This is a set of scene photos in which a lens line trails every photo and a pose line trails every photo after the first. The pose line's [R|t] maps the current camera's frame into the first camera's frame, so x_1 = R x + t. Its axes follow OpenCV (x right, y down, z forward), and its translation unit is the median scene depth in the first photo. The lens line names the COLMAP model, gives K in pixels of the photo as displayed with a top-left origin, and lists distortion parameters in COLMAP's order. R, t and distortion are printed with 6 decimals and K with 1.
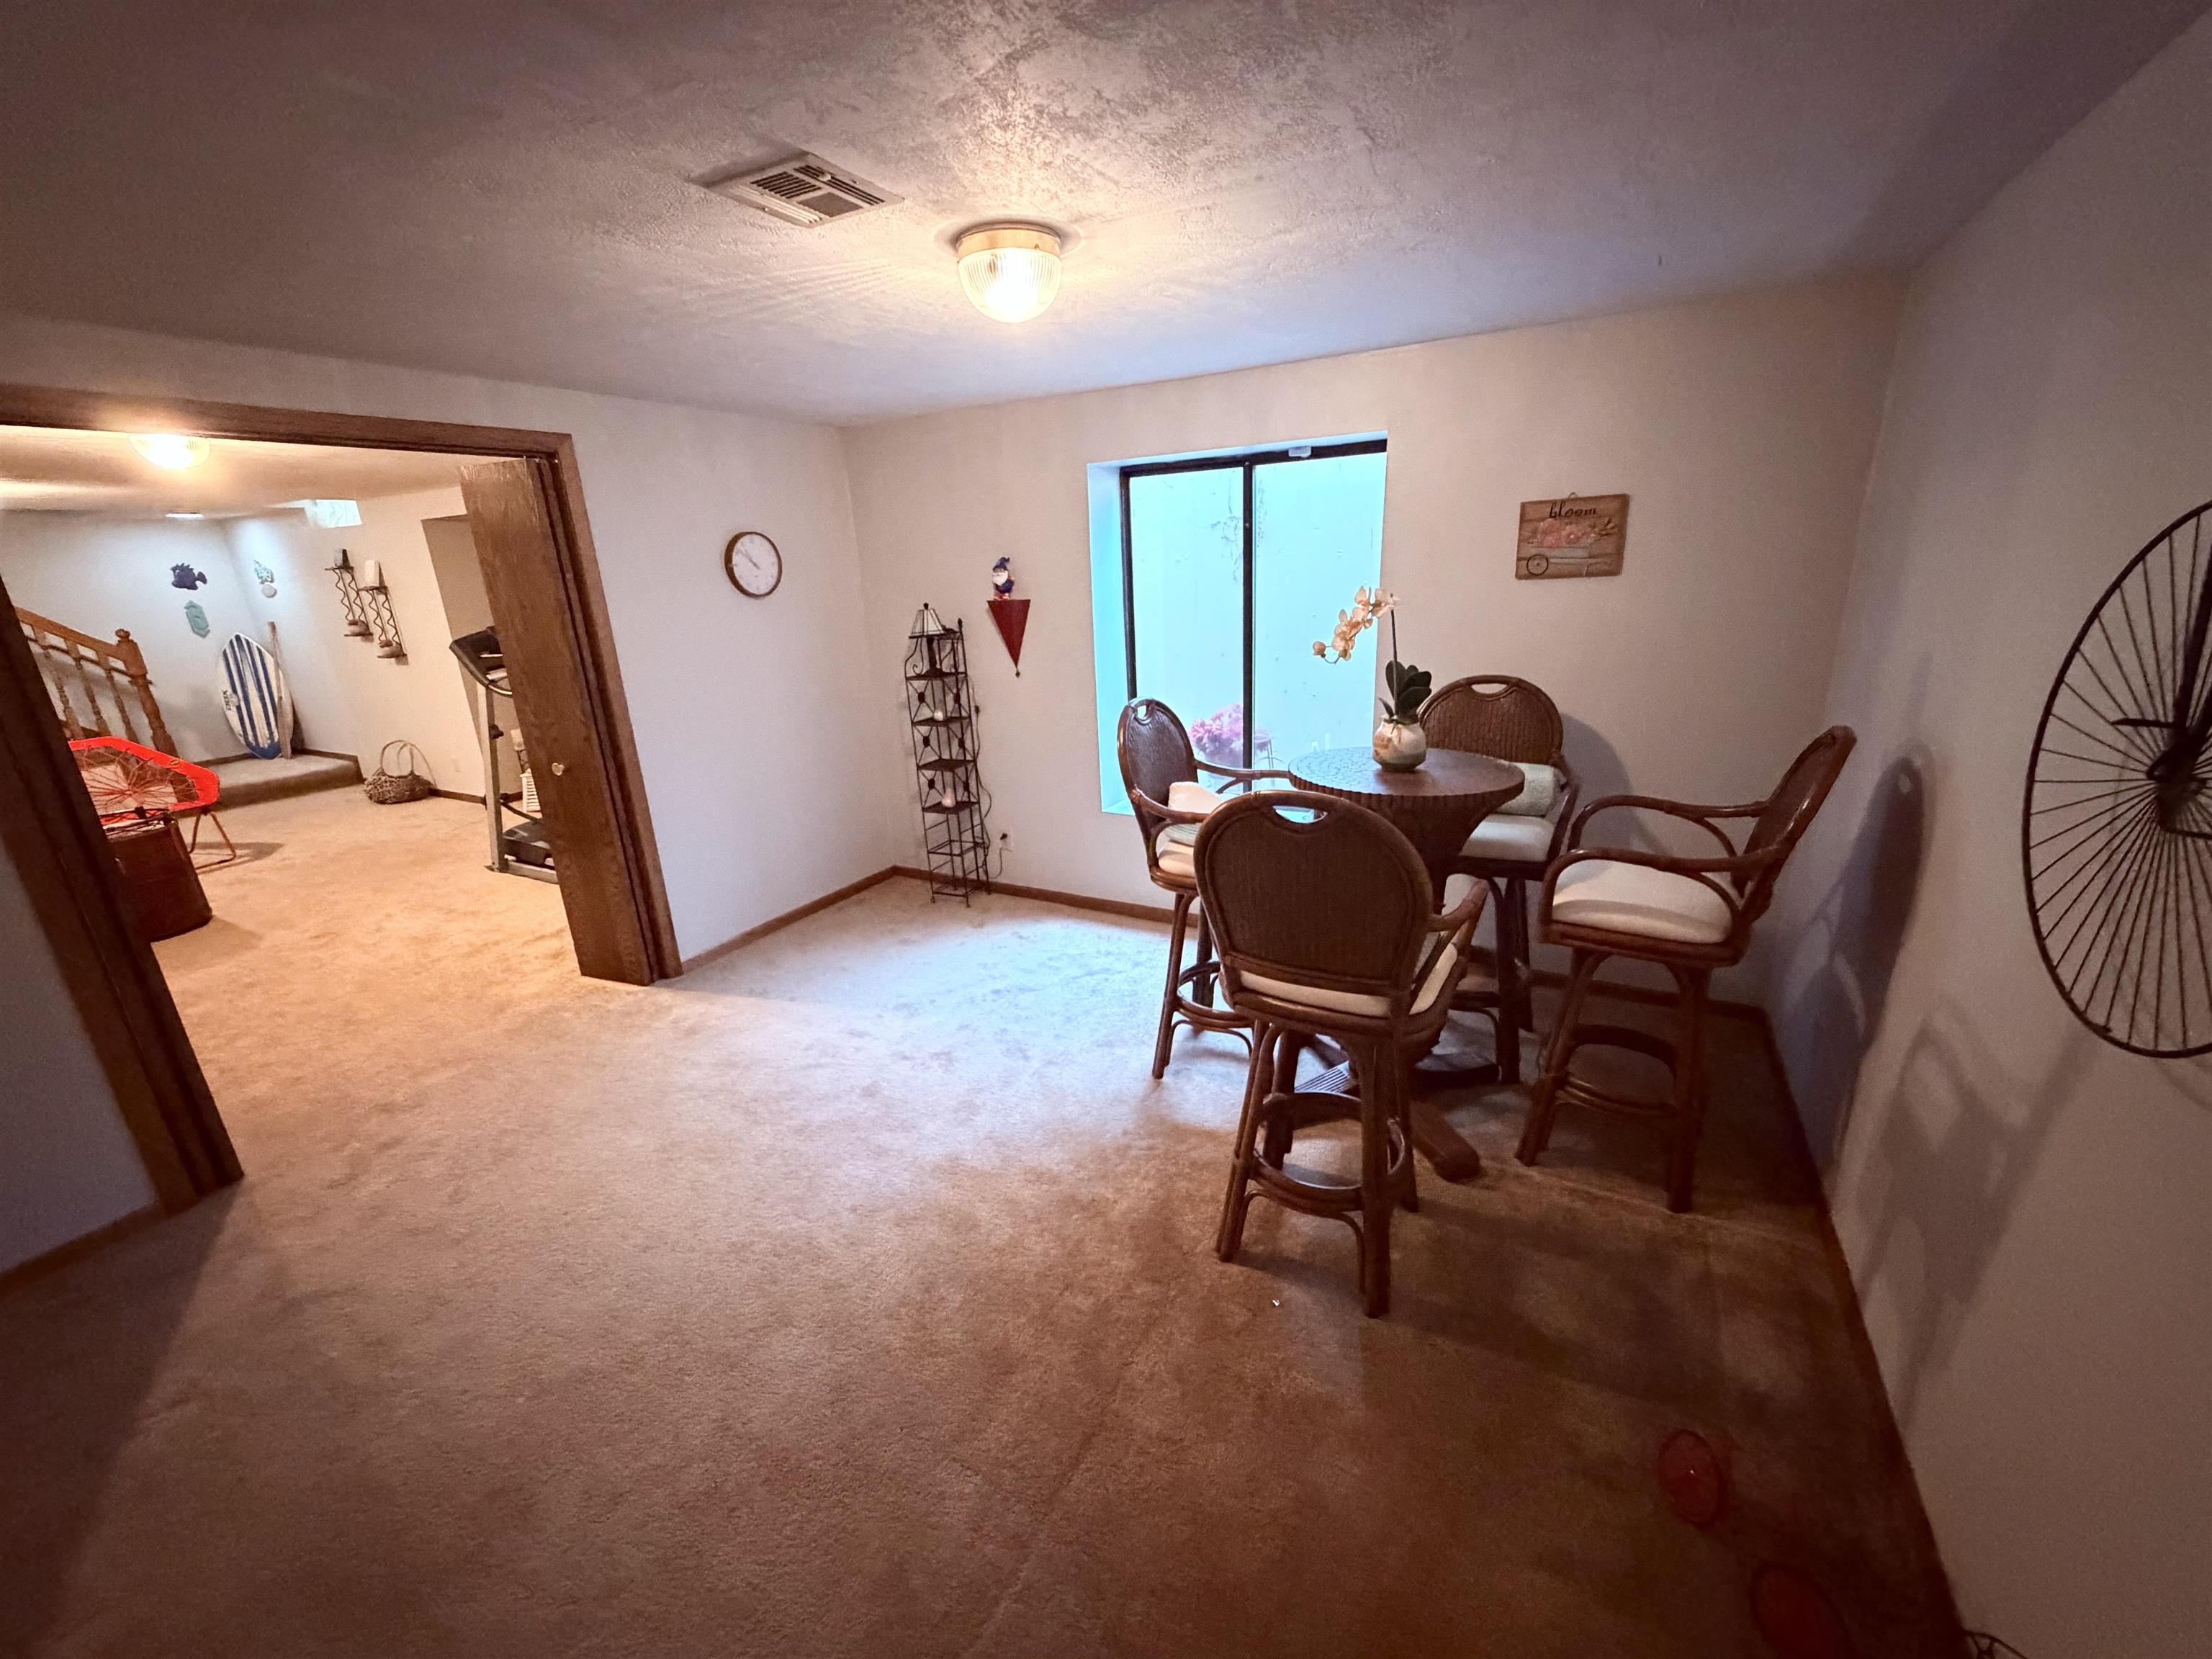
lens RADIAL K [[888.6, 0, 1110.5], [0, 888.6, 838.4], [0, 0, 1]] dist [-0.000356, -0.000395]
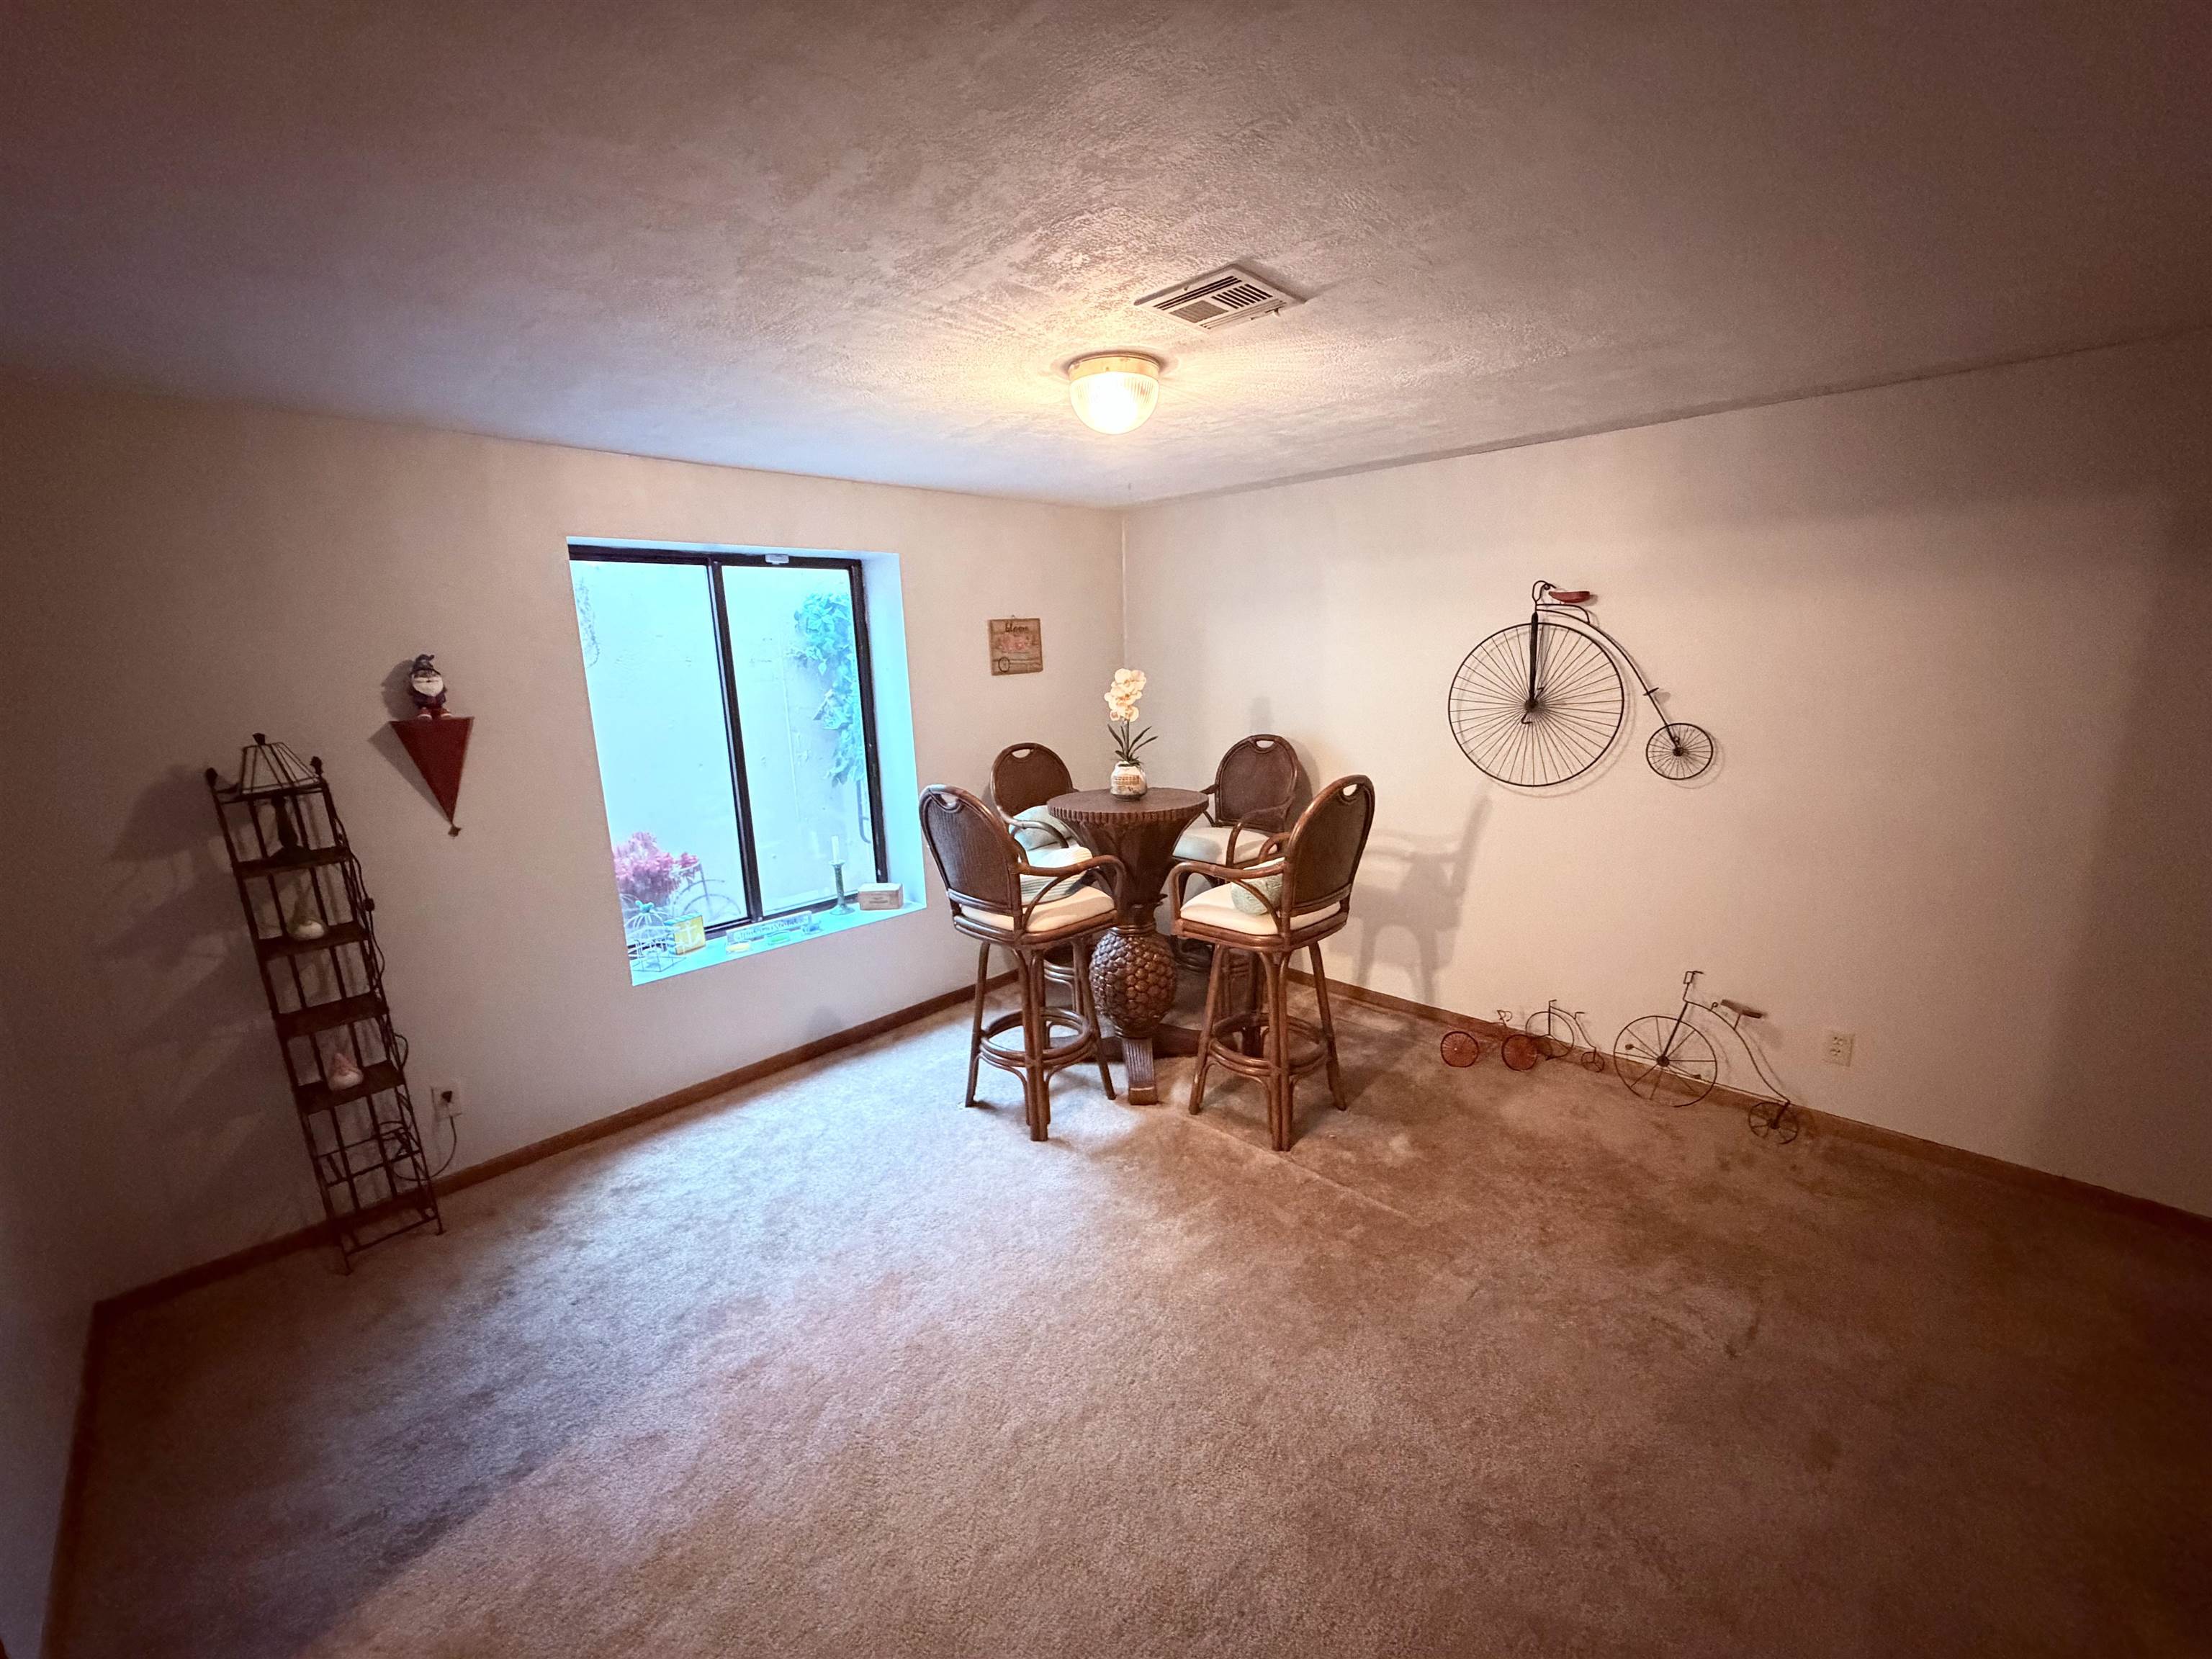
lens RADIAL K [[888.6, 0, 1110.5], [0, 888.6, 838.4], [0, 0, 1]] dist [-0.000356, -0.000395]
pose [[0.251558, -0.167560, 0.953227, -0.715141], [0.314326, 0.945655, 0.083278, -0.100578], [-0.915378, 0.278675, 0.290556, 0.452724]]
